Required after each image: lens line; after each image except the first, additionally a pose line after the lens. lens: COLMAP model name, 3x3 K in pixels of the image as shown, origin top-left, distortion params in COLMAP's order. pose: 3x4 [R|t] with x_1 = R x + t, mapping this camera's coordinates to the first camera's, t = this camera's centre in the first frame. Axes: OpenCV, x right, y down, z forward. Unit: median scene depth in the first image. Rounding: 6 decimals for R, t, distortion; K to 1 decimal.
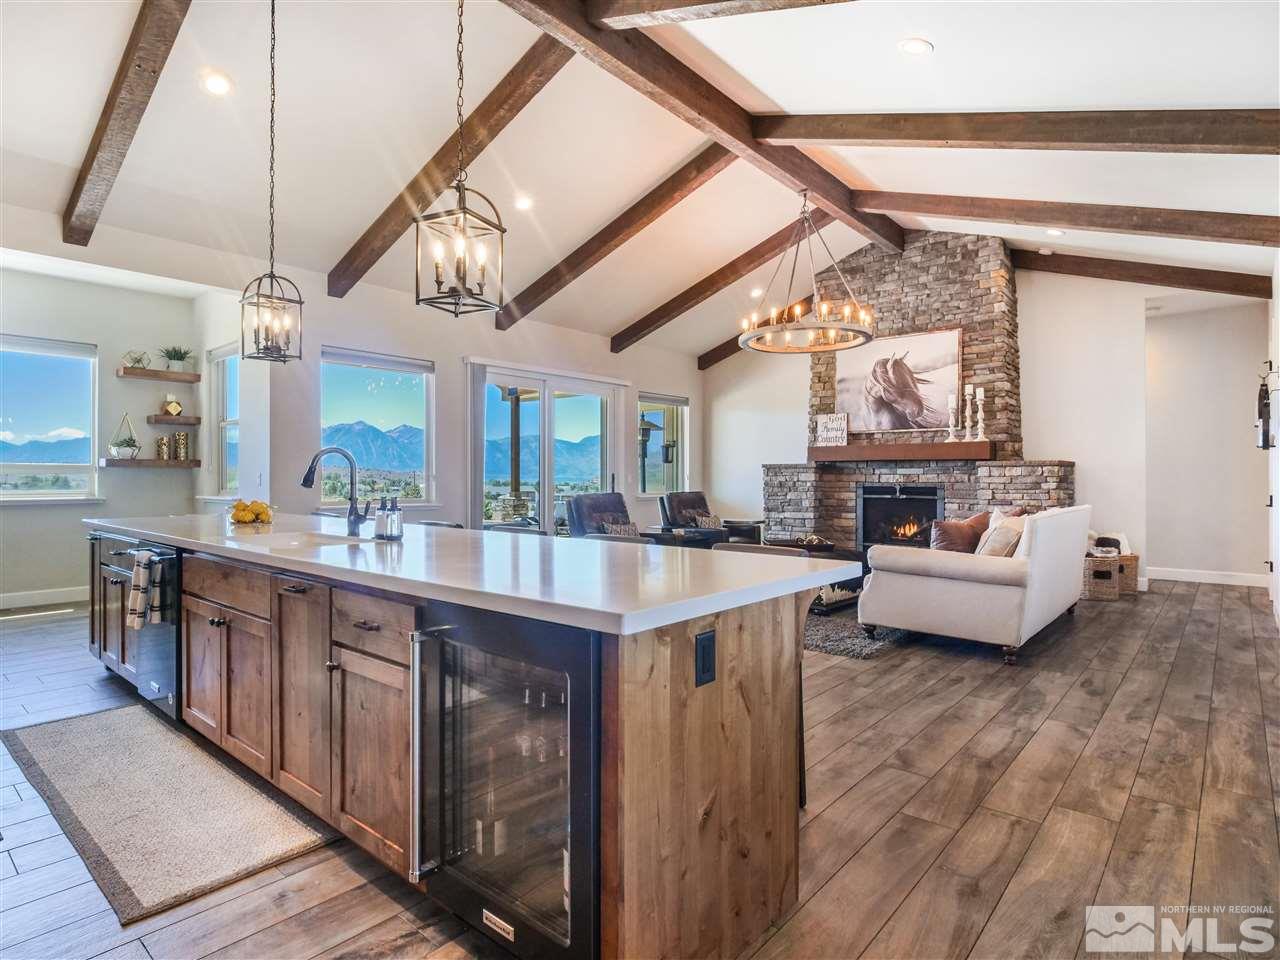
lens RADIAL K [[694.8, 0, 640.9], [0, 694.8, 473.9], [0, 0, 1]] dist [0.000381, -0.004448]
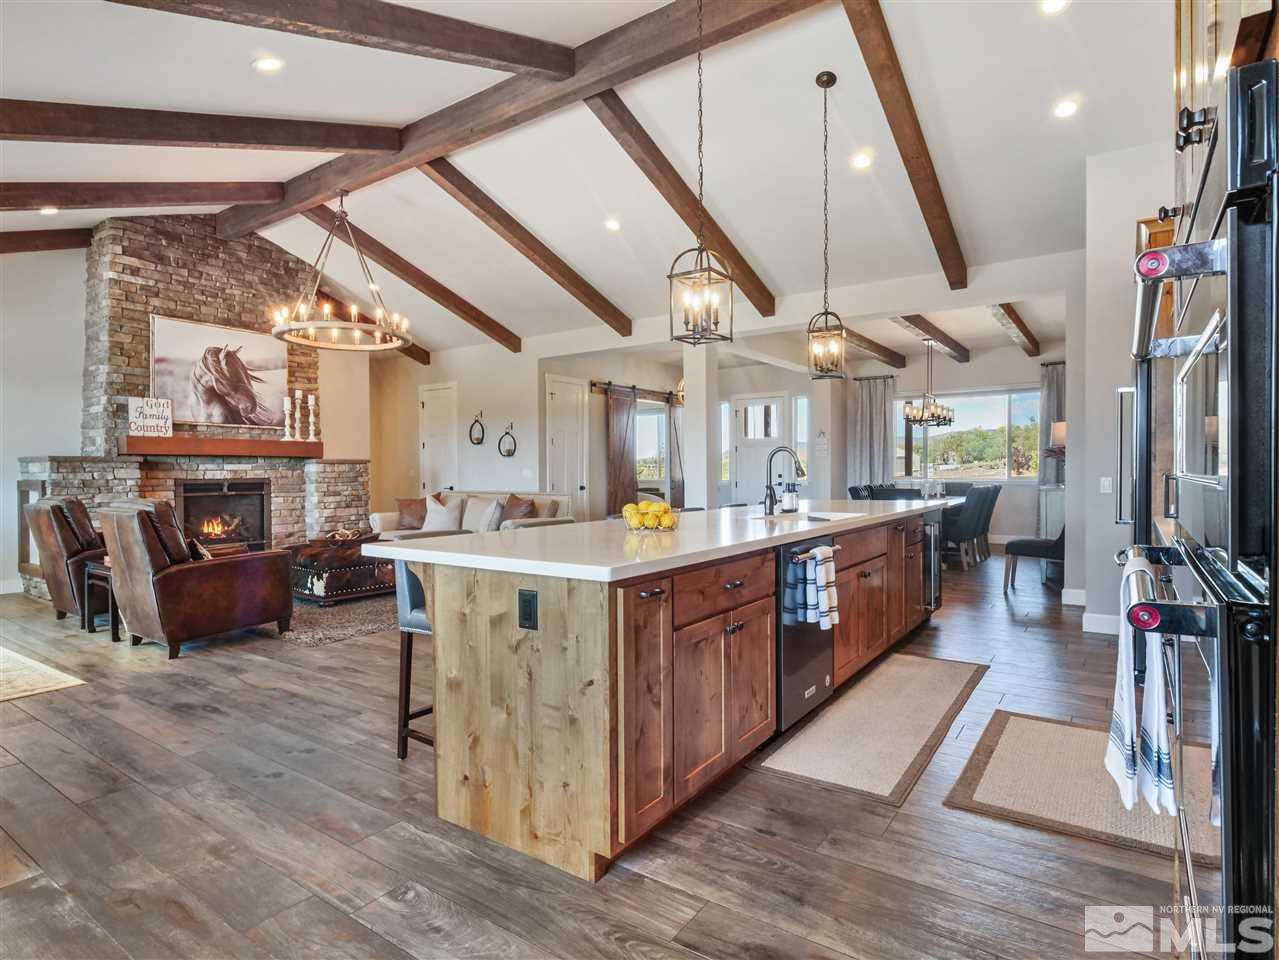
lens RADIAL K [[694.2, 0, 630.8], [0, 694.2, 478.1], [0, 0, 1]] dist [0.000381, -0.004448]
pose [[-0.086905, -0.010244, 0.996164, -0.642907], [0.001335, 0.999945, 0.010399, 0.002360], [-0.996216, 0.002234, -0.086887, 0.525646]]
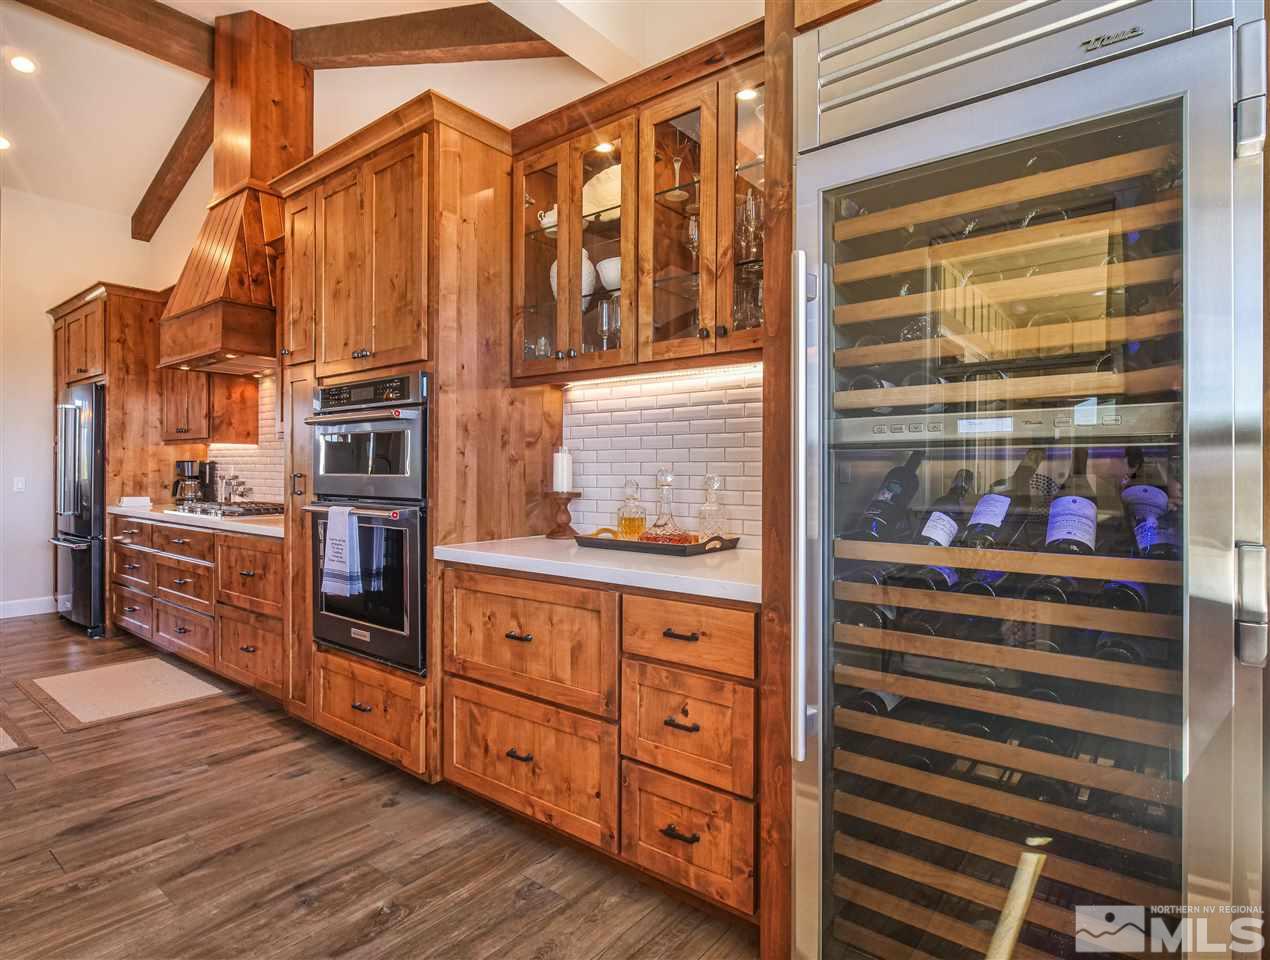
lens RADIAL K [[692.8, 0, 624.8], [0, 692.8, 475.4], [0, 0, 1]] dist [-0.007346, -0.000123]
pose [[-0.999711, -0.007635, -0.022804, -0.654049], [-0.007590, 0.999969, -0.002047, 0.003427], [0.022819, -0.001874, -0.999738, 0.747047]]
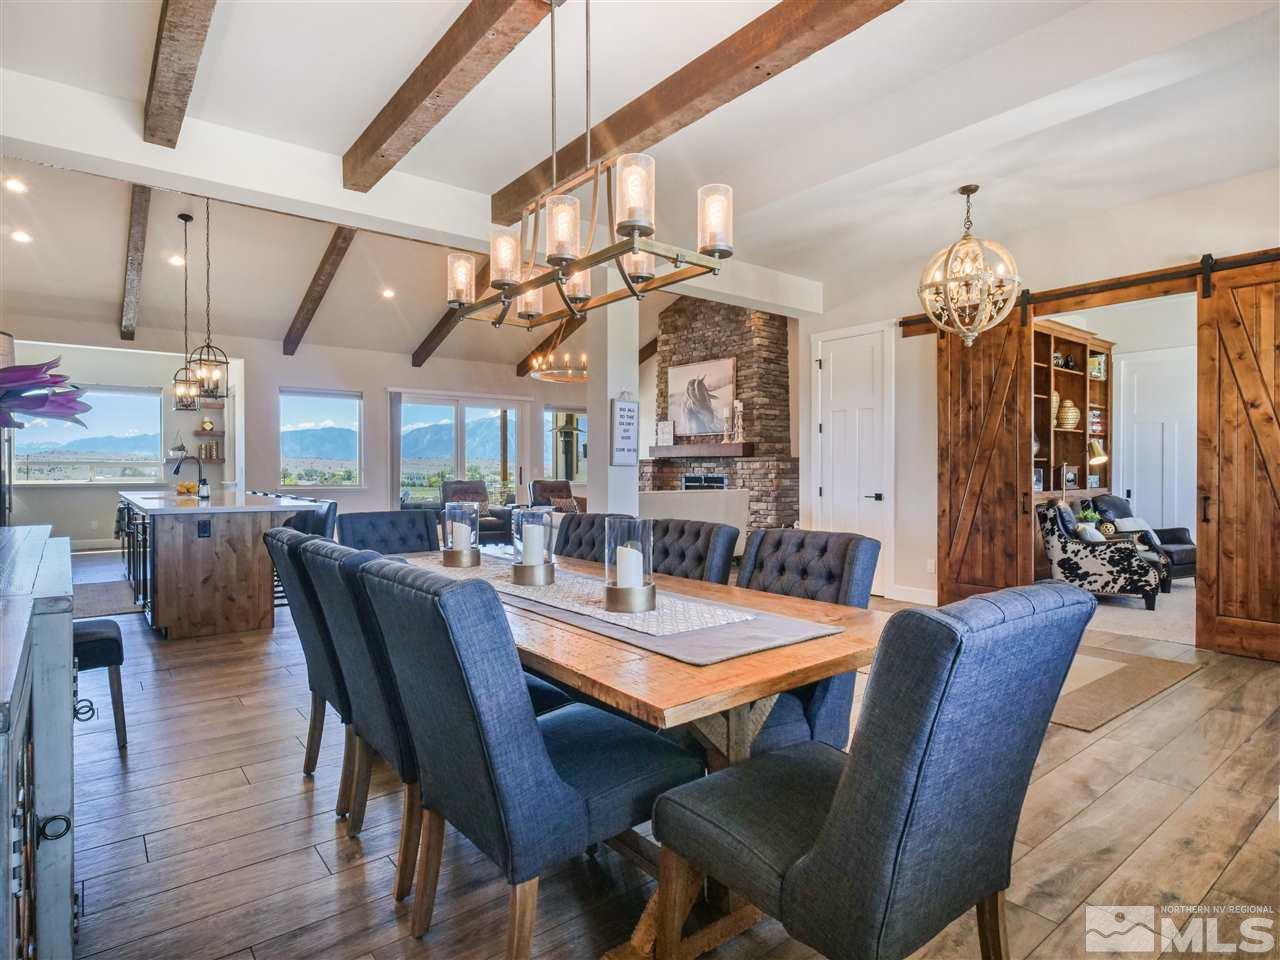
lens RADIAL K [[694.8, 0, 637.7], [0, 694.8, 480.2], [0, 0, 1]] dist [0.000381, -0.004448]
pose [[0.982043, 0.003131, -0.188633, 0.500409], [0.000646, 0.999801, 0.019956, -0.001211], [0.188658, -0.019719, 0.981845, -0.321608]]
